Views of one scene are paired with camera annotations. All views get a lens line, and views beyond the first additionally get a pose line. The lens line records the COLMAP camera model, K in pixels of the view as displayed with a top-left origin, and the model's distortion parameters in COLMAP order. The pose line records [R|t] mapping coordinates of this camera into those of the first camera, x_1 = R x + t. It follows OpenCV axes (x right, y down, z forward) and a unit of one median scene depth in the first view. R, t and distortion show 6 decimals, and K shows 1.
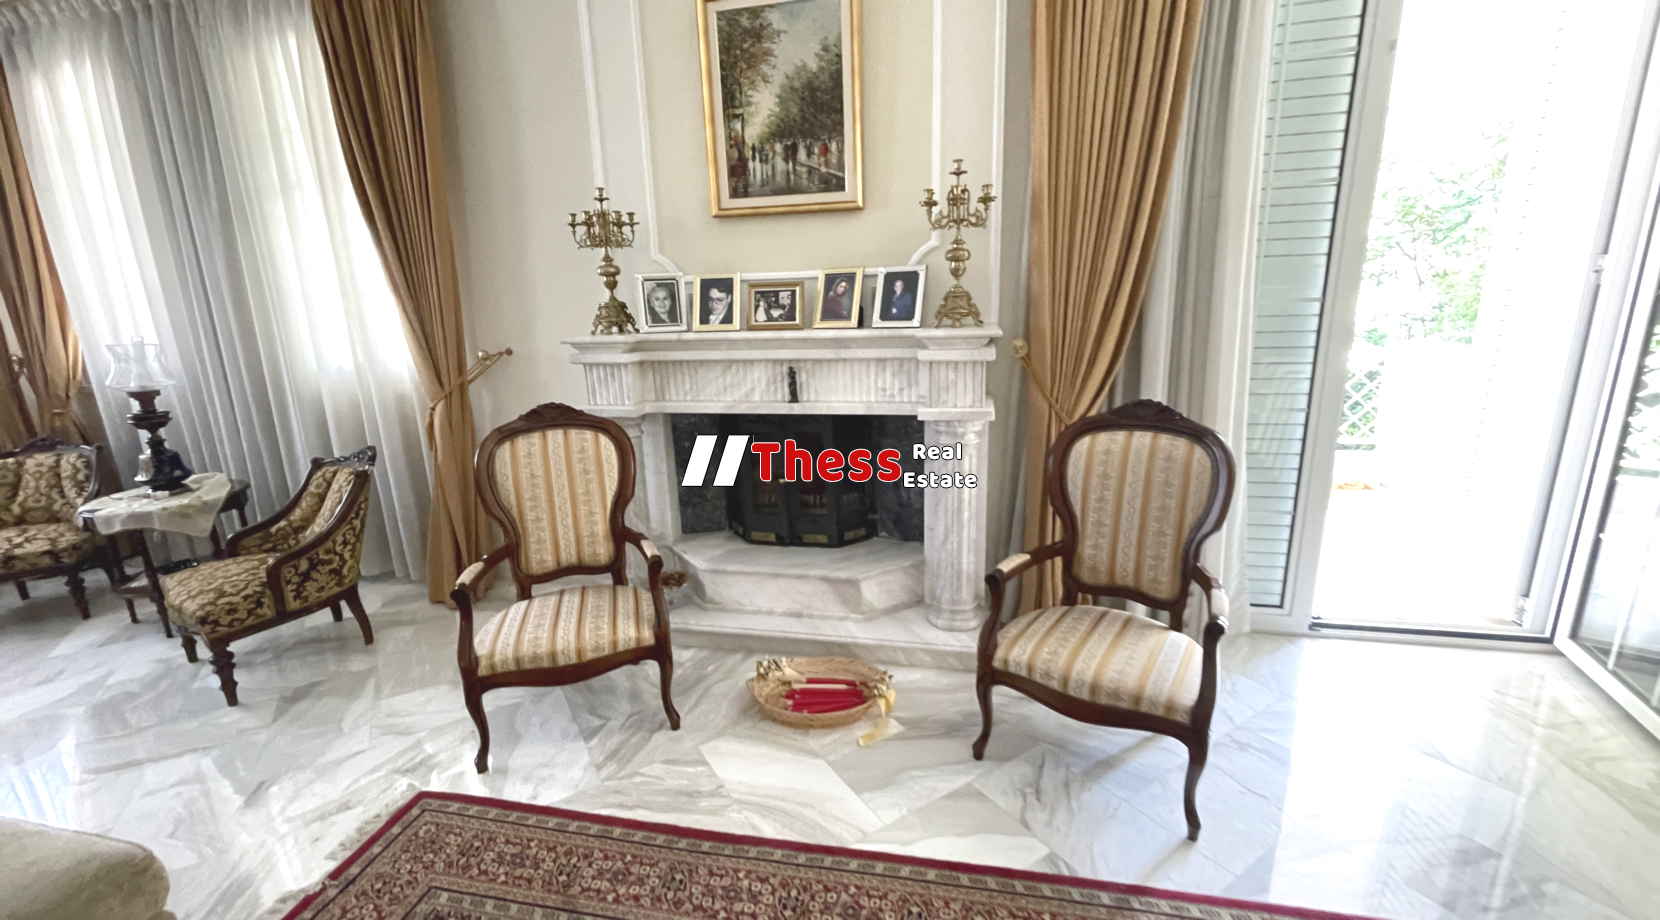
lens RADIAL K [[670.0, 0, 826.9], [0, 670.0, 457.9], [0, 0, 1]] dist [-0.000943, 0.000019]
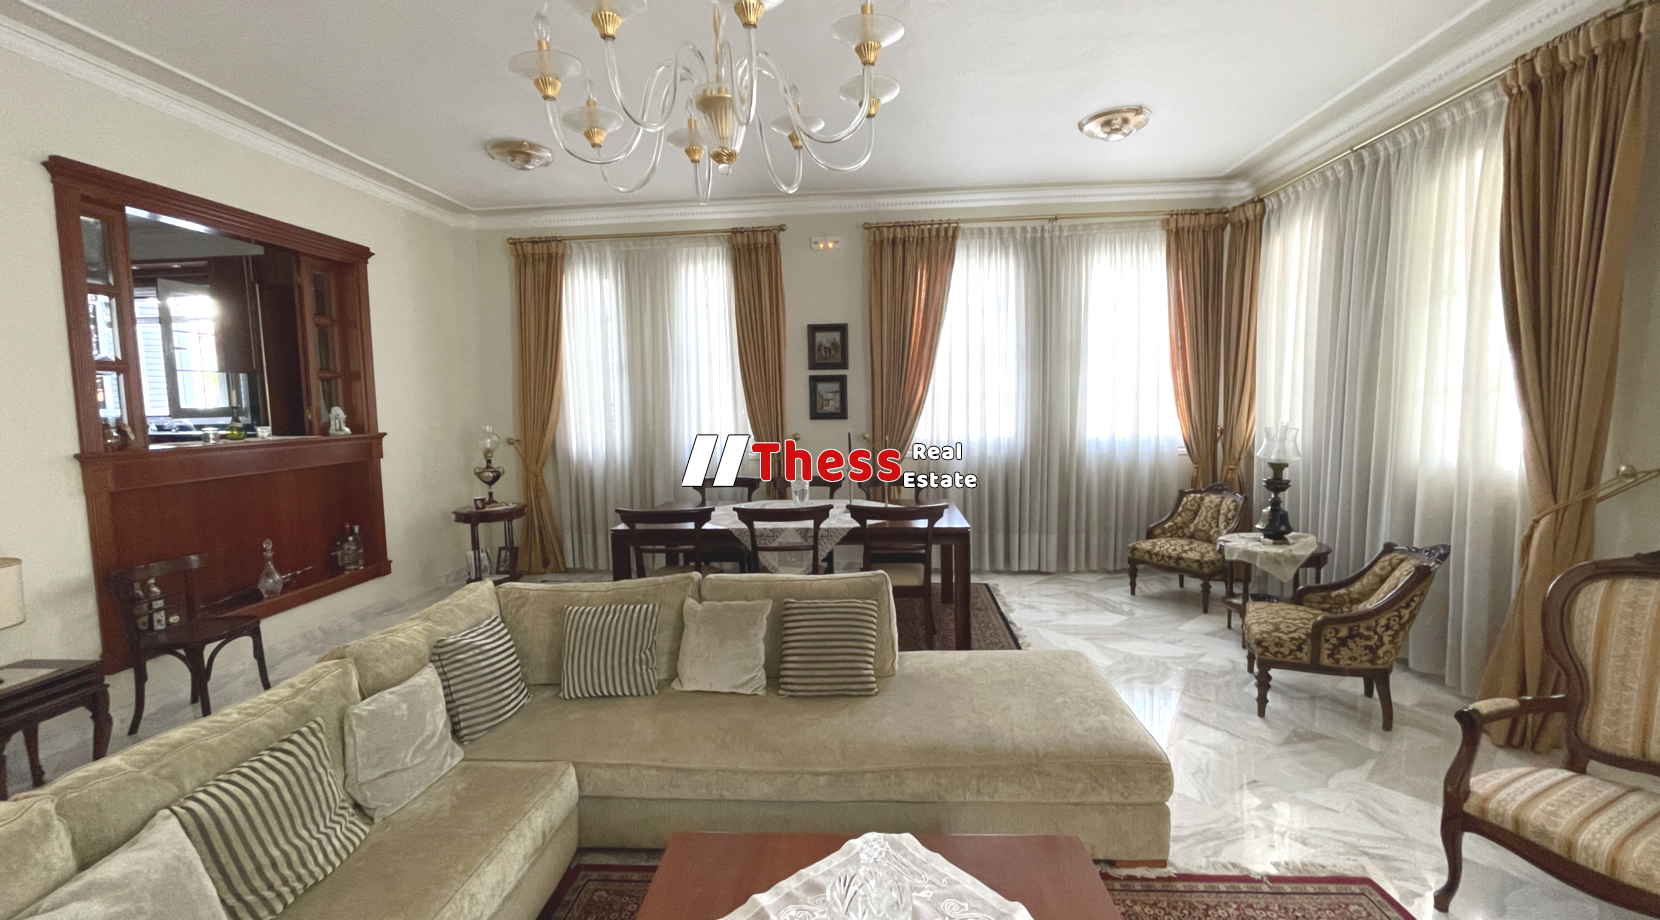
lens RADIAL K [[670.6, 0, 828.5], [0, 670.6, 453.3], [0, 0, 1]] dist [-0.000551, -0.000192]
pose [[0.142999, 0.107990, -0.983814, 0.167158], [-0.215287, 0.973622, 0.075579, -0.029978], [0.966024, 0.200995, 0.162476, -0.082844]]
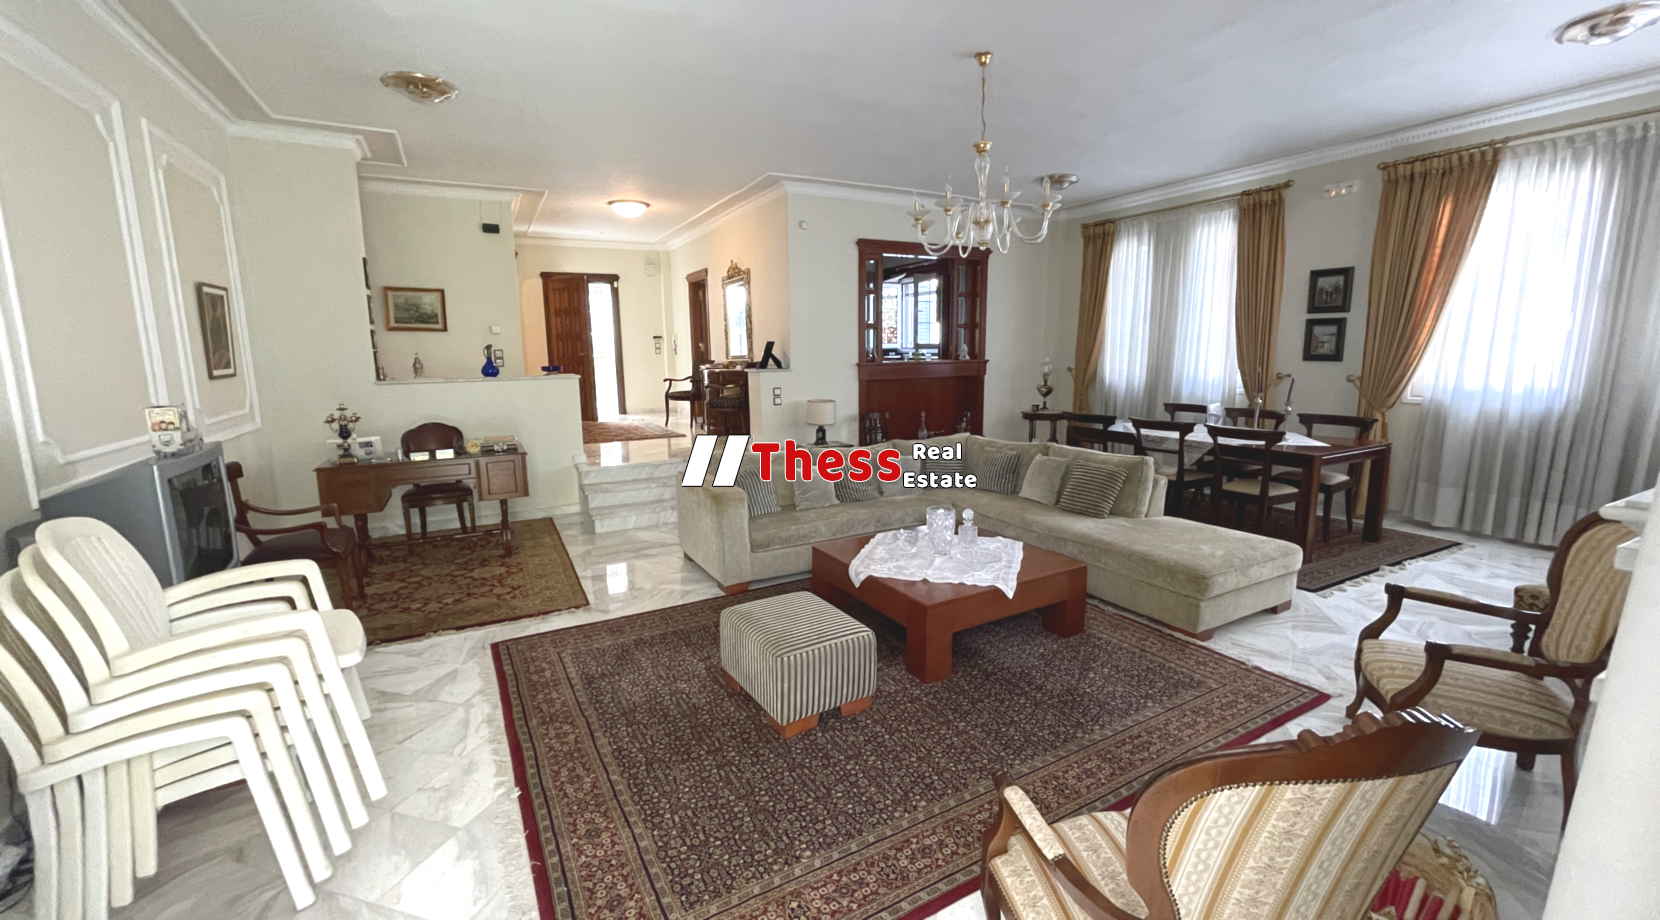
lens RADIAL K [[670.6, 0, 828.5], [0, 670.6, 453.3], [0, 0, 1]] dist [-0.000551, -0.000192]
pose [[-0.750752, 0.144831, -0.644512, 0.802893], [-0.118852, 0.930133, 0.347457, -0.274751], [0.649804, 0.337456, -0.681086, 0.821922]]
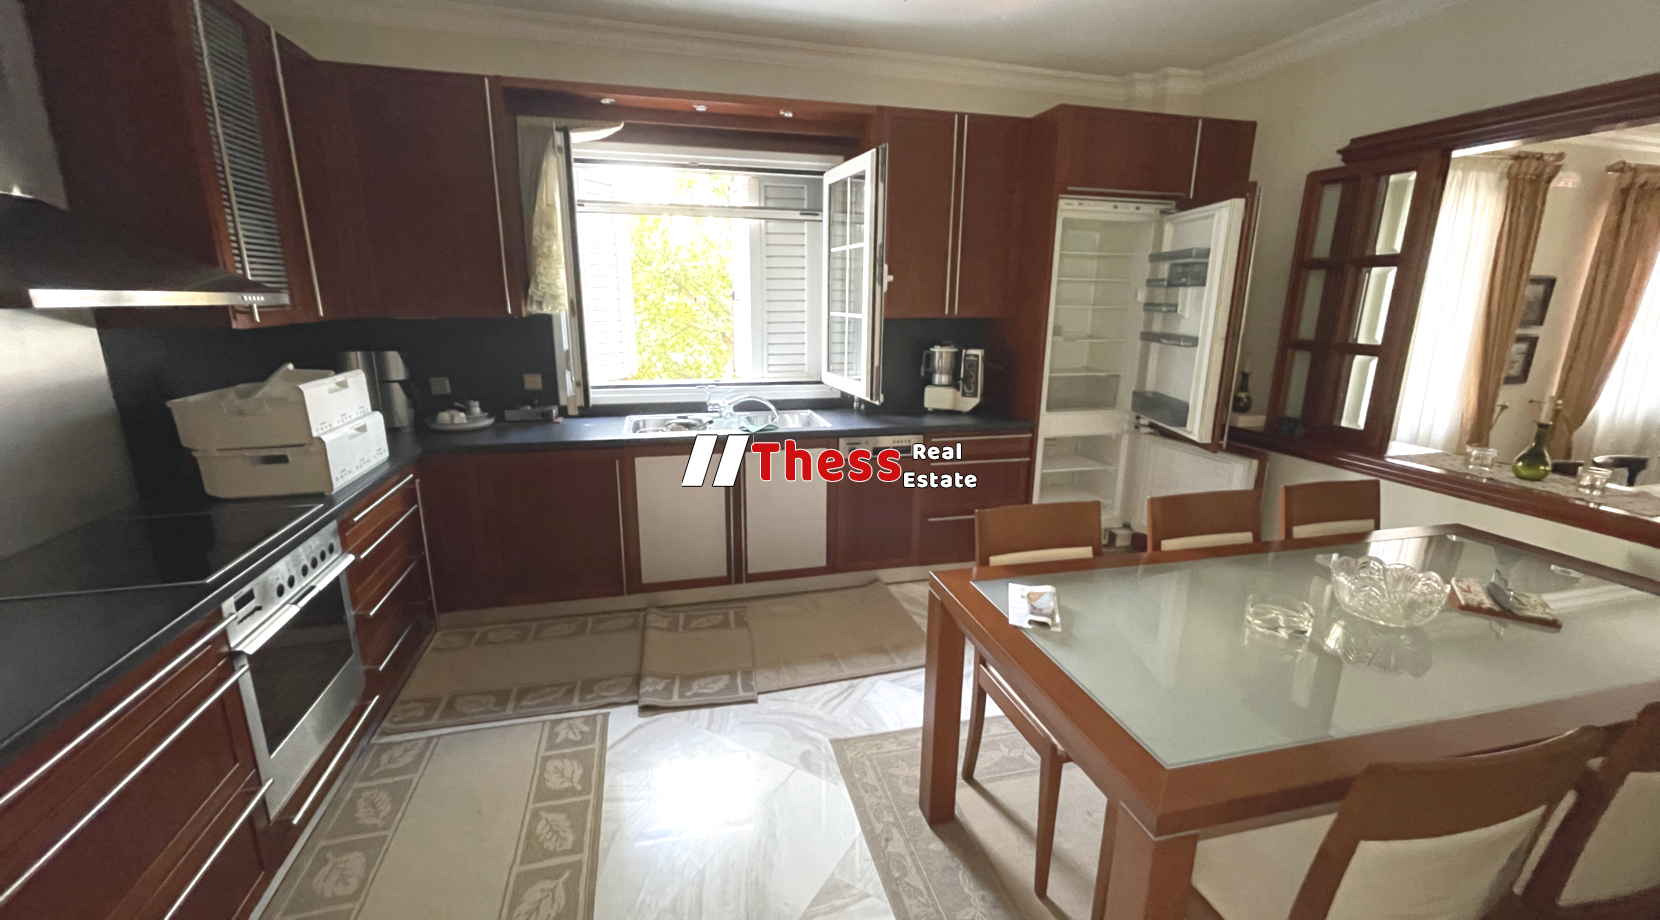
lens RADIAL K [[670.6, 0, 828.5], [0, 670.6, 453.3], [0, 0, 1]] dist [-0.000551, -0.000192]
pose [[0.458208, 0.243311, -0.854895, -1.172983], [-0.232972, 0.961054, 0.148657, 0.395603], [0.857770, 0.131051, 0.497047, -2.406470]]
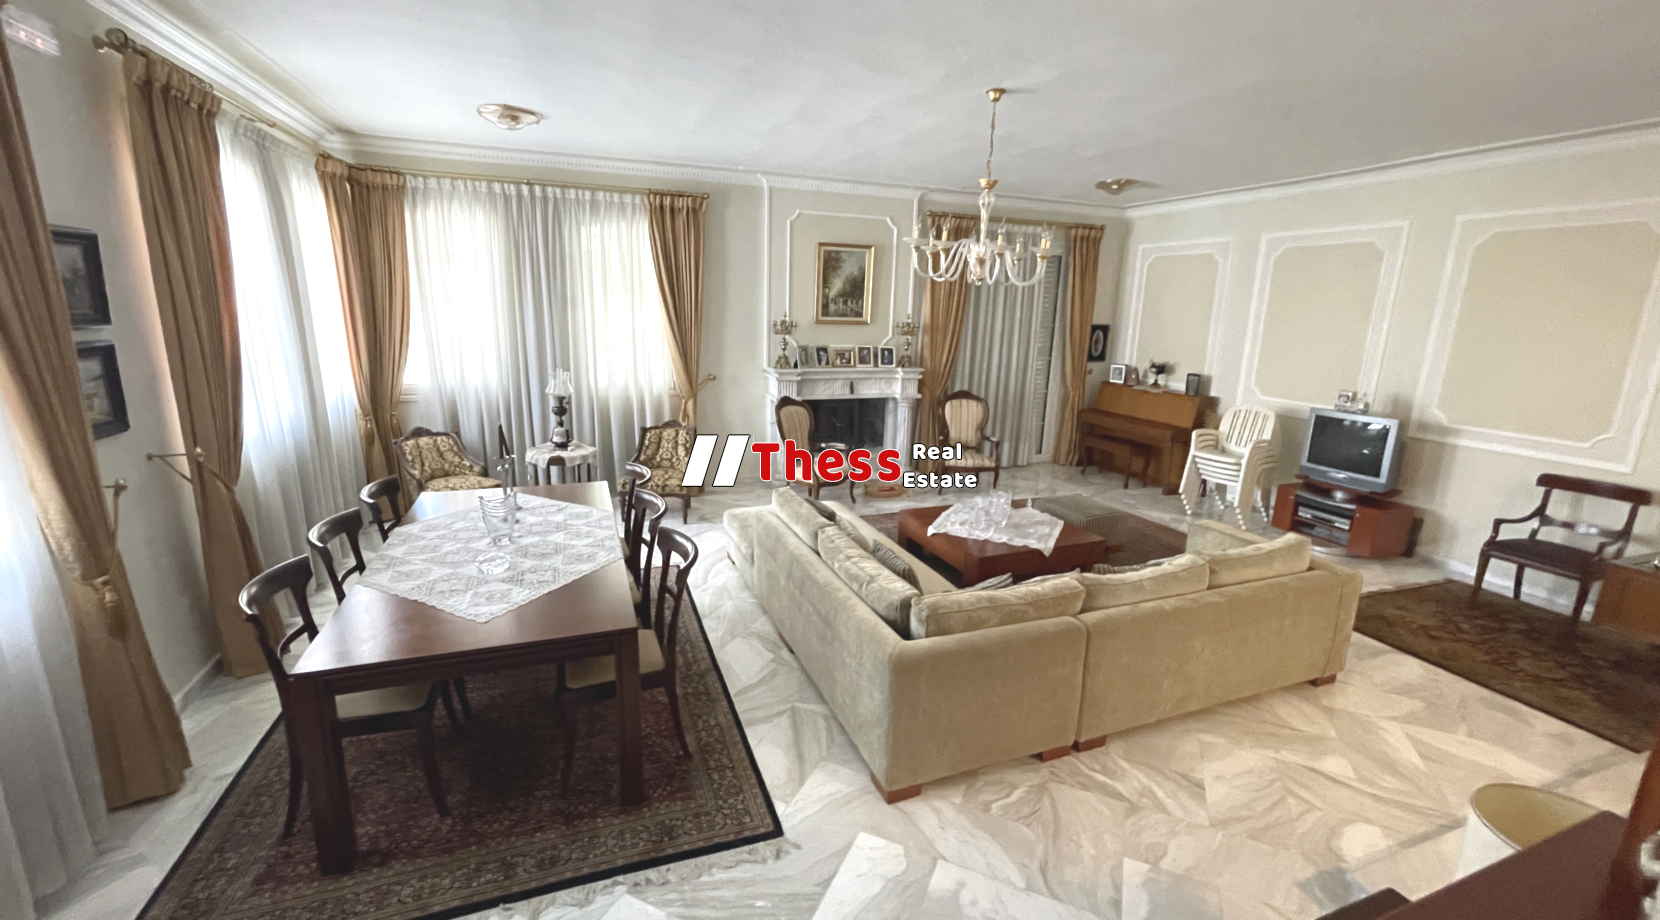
lens RADIAL K [[662.8, 0, 830.0], [0, 662.8, 460.0], [0, 0, 1]] dist [-0.014568, -0.000252]
pose [[0.834121, -0.074248, 0.546561, -1.606412], [0.078312, 0.996802, 0.015896, 0.132292], [-0.545994, 0.029543, 0.837268, -1.180645]]
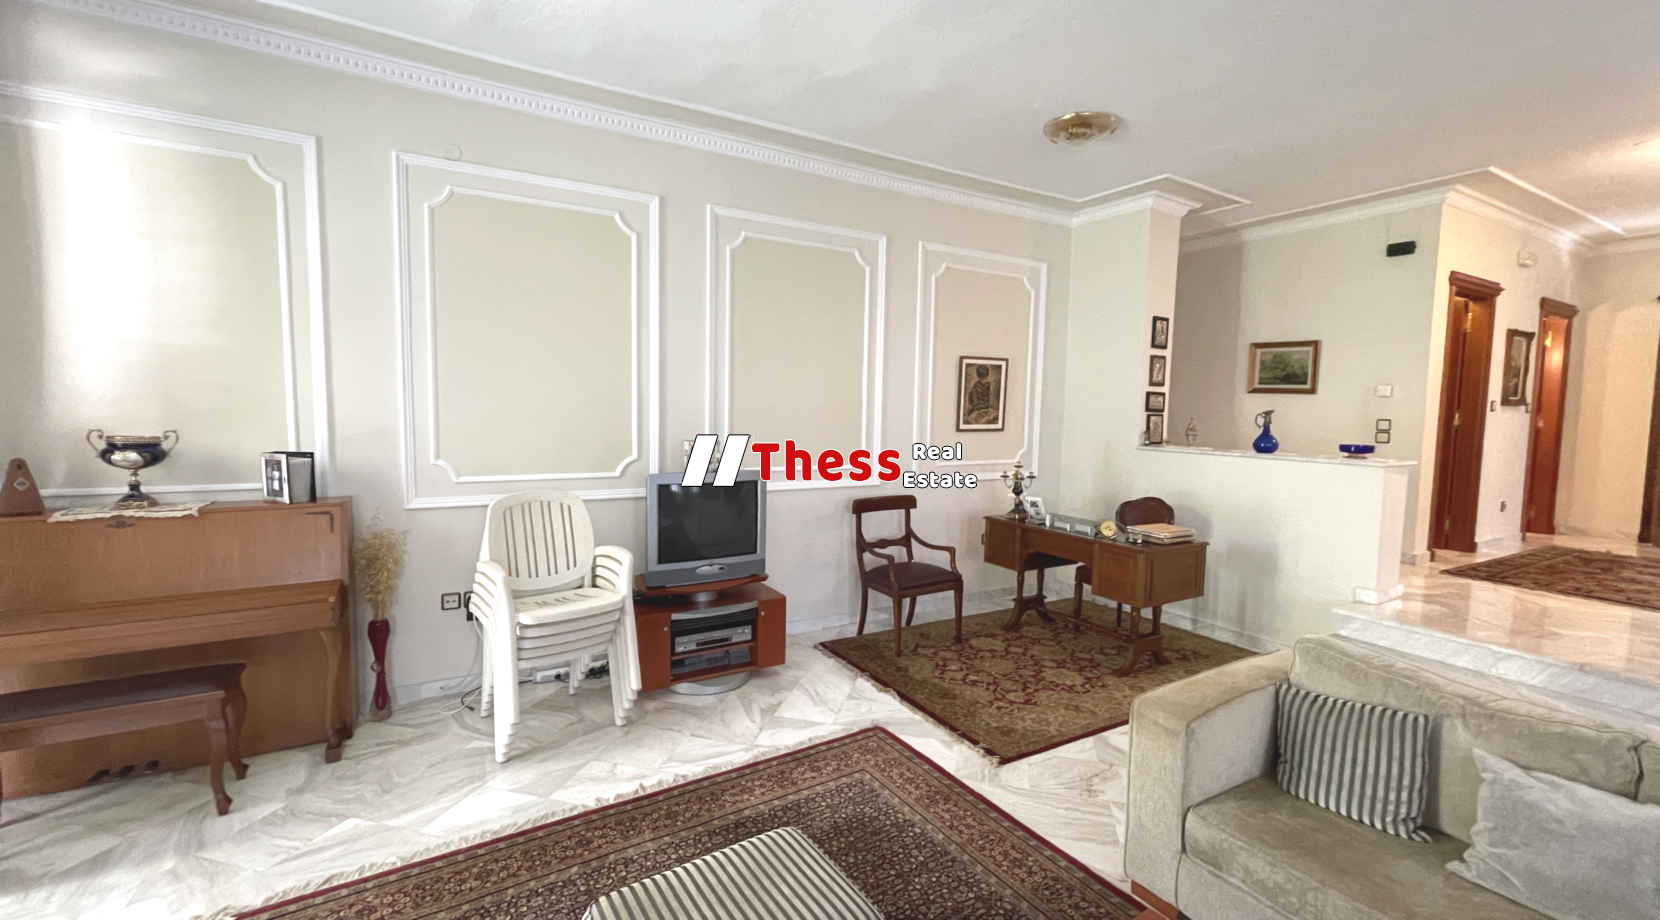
lens RADIAL K [[670.6, 0, 828.5], [0, 670.6, 453.3], [0, 0, 1]] dist [-0.000551, -0.000192]
pose [[-0.689680, -0.032050, 0.723404, -0.298086], [0.170898, 0.963594, 0.205622, -0.129493], [-0.703658, 0.265442, -0.659095, 0.351024]]
